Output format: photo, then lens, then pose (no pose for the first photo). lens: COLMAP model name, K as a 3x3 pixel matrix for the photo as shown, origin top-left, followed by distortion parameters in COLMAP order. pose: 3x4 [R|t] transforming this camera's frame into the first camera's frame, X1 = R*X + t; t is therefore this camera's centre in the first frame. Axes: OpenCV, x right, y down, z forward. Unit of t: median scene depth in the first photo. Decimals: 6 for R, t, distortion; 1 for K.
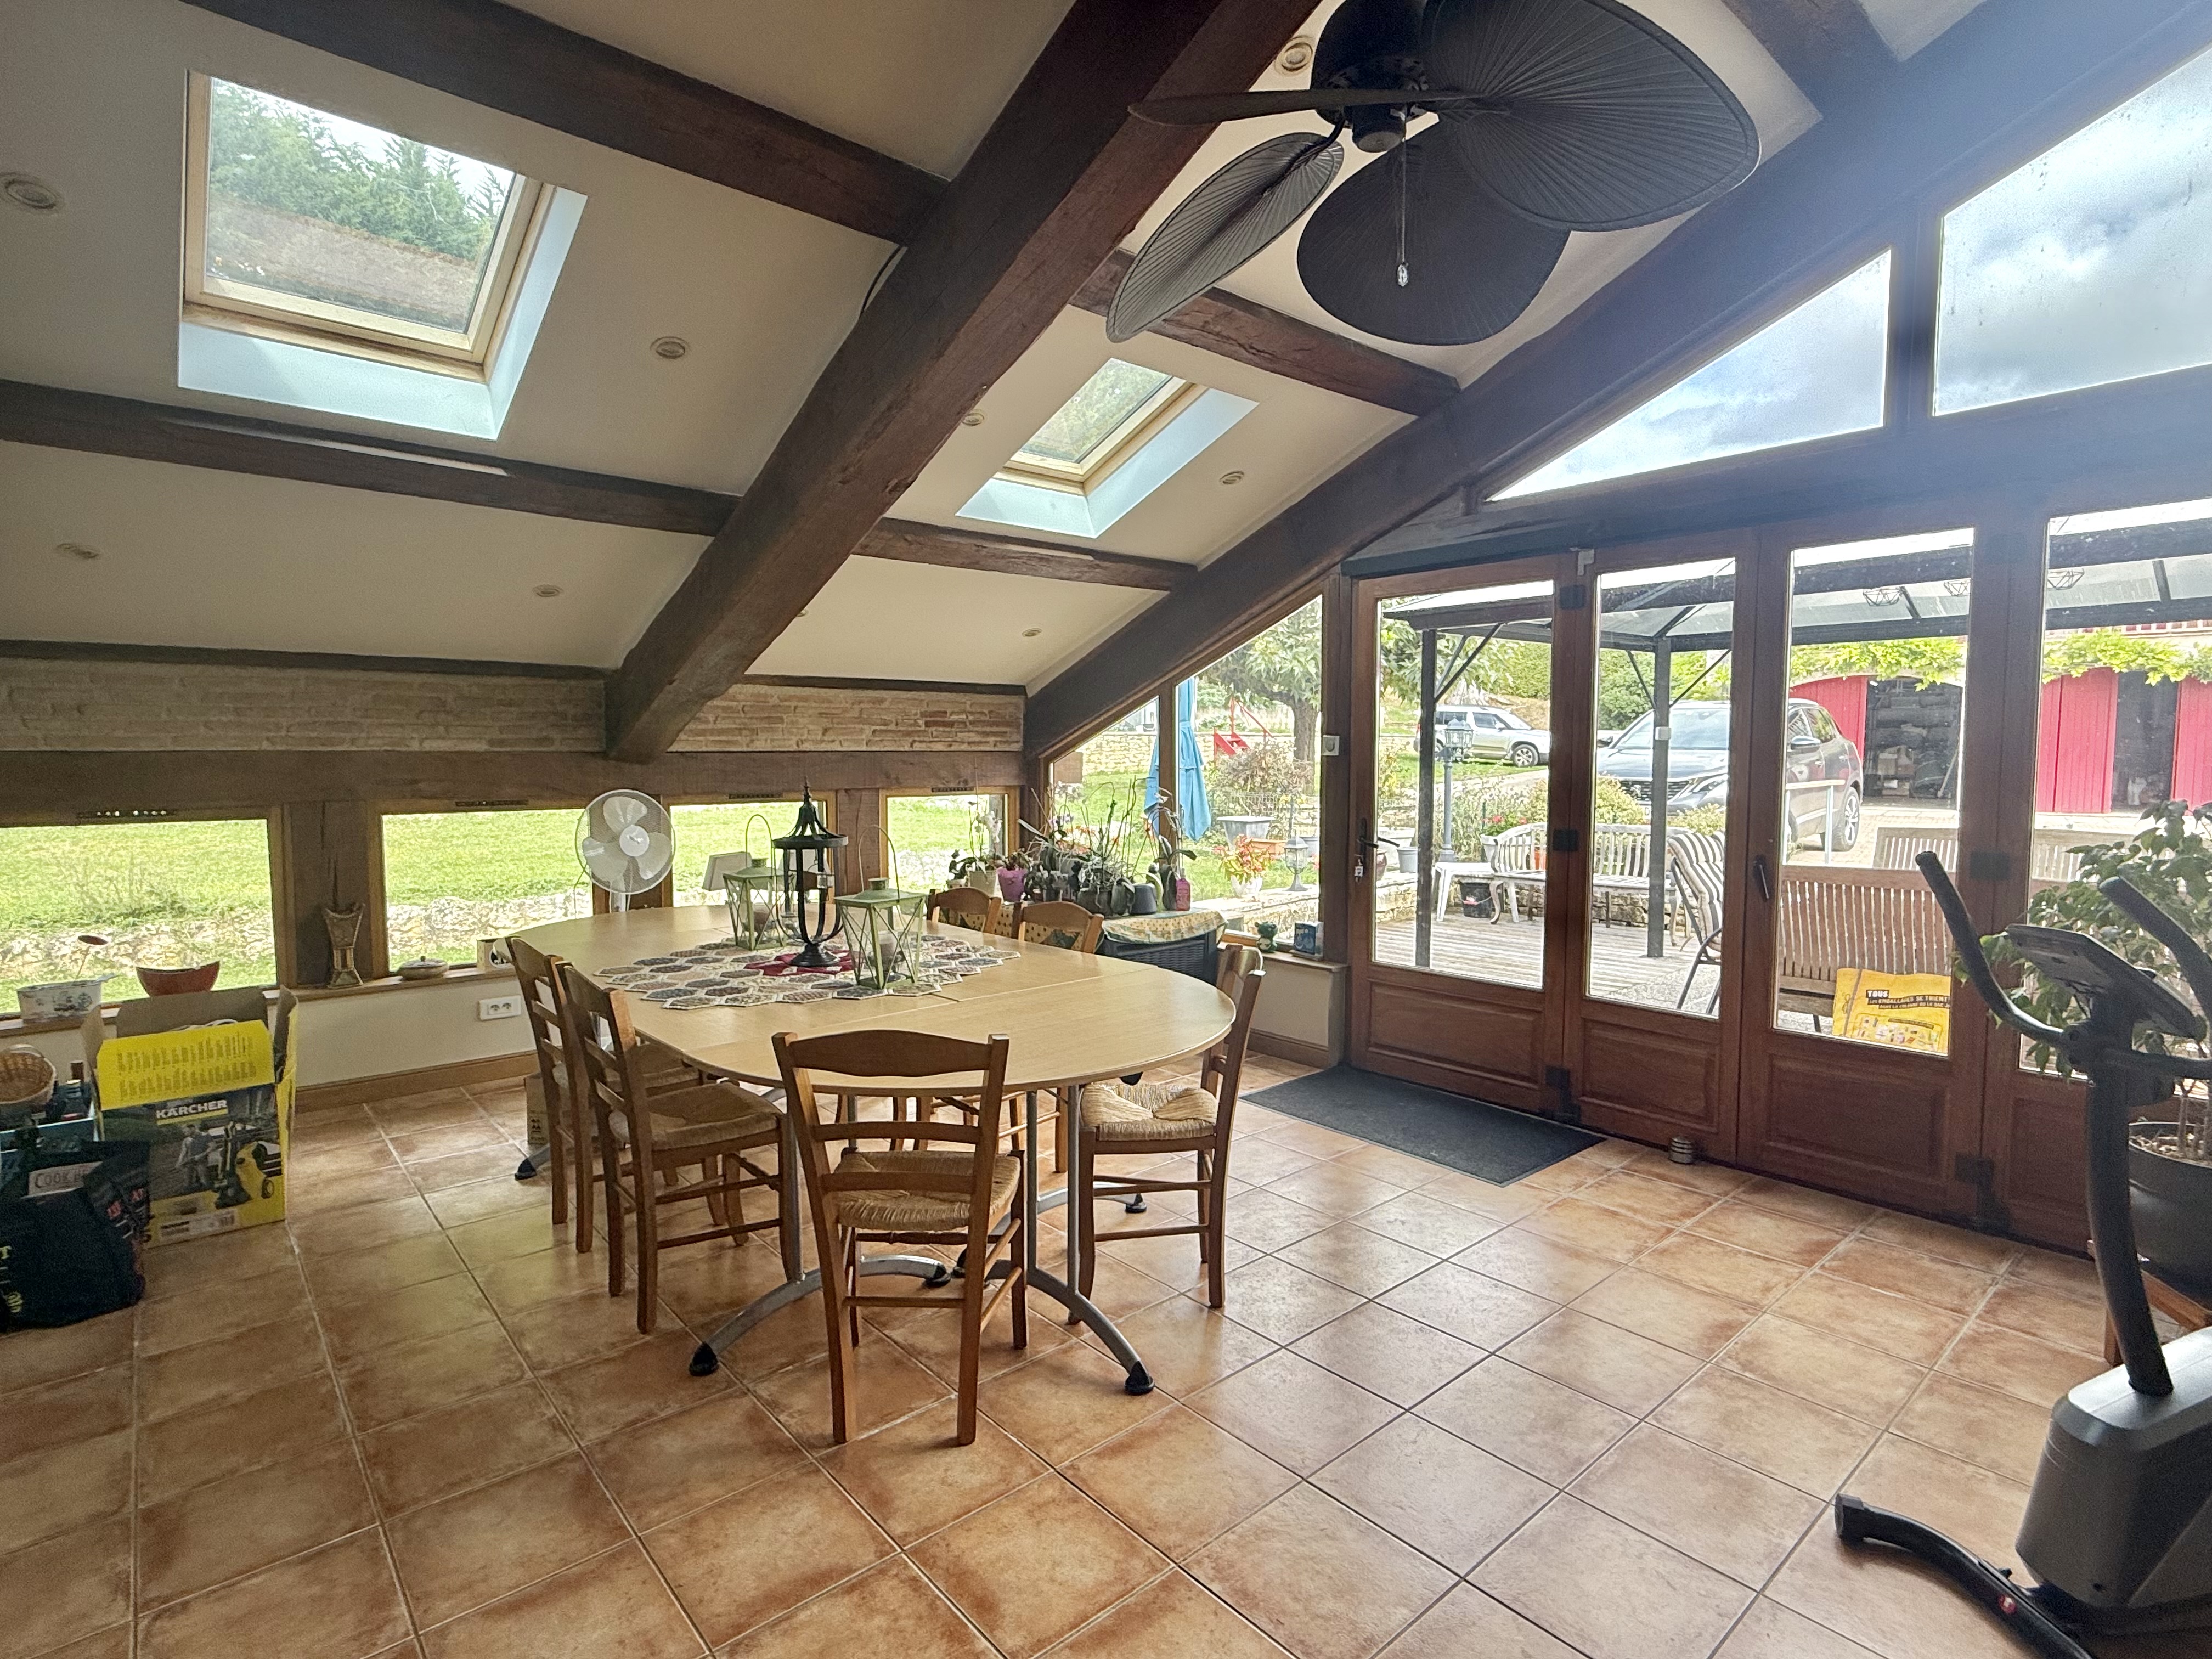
lens RADIAL K [[1125.3, 0, 1102.2], [0, 1125.3, 826.2], [0, 0, 1]] dist [-0.003308, -0.001143]
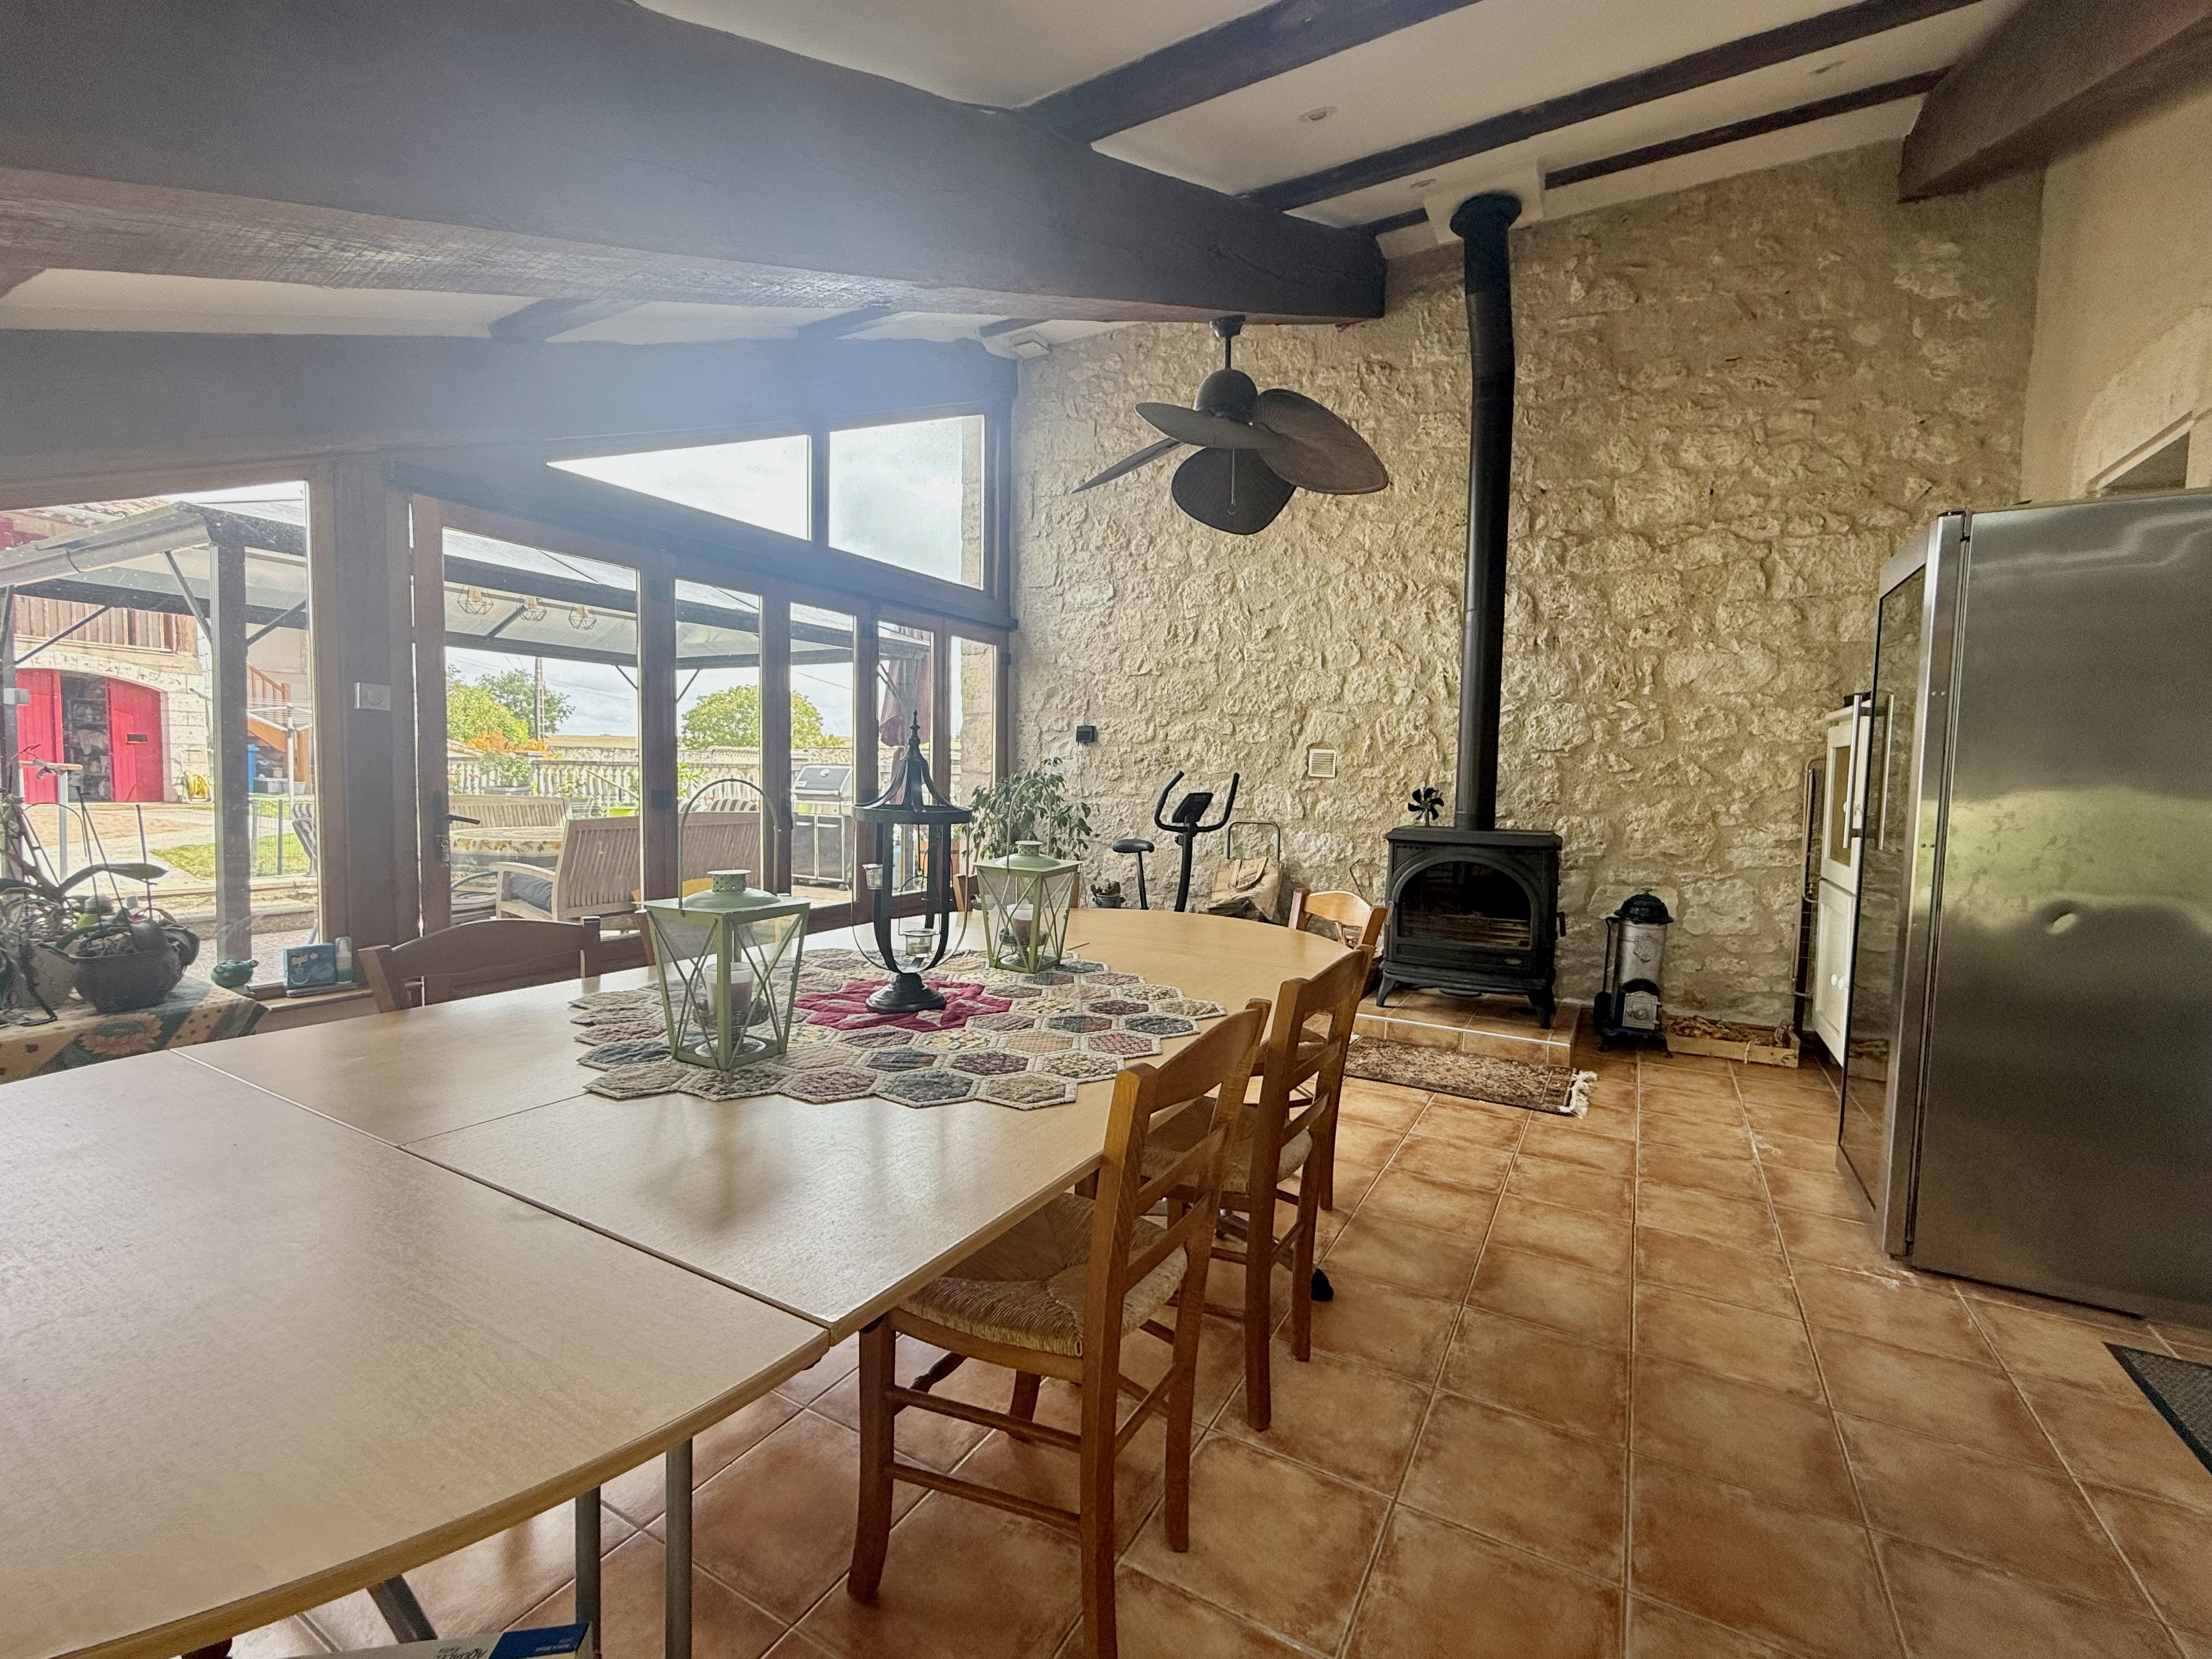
lens RADIAL K [[958.4, 0, 1100.8], [0, 958.4, 830.8], [0, 0, 1]] dist [-0.001274, -0.000478]
pose [[-0.344965, -0.060811, 0.936644, -1.322103], [0.044626, 0.995708, 0.081081, -0.028118], [-0.937554, 0.069769, -0.340771, 1.779307]]
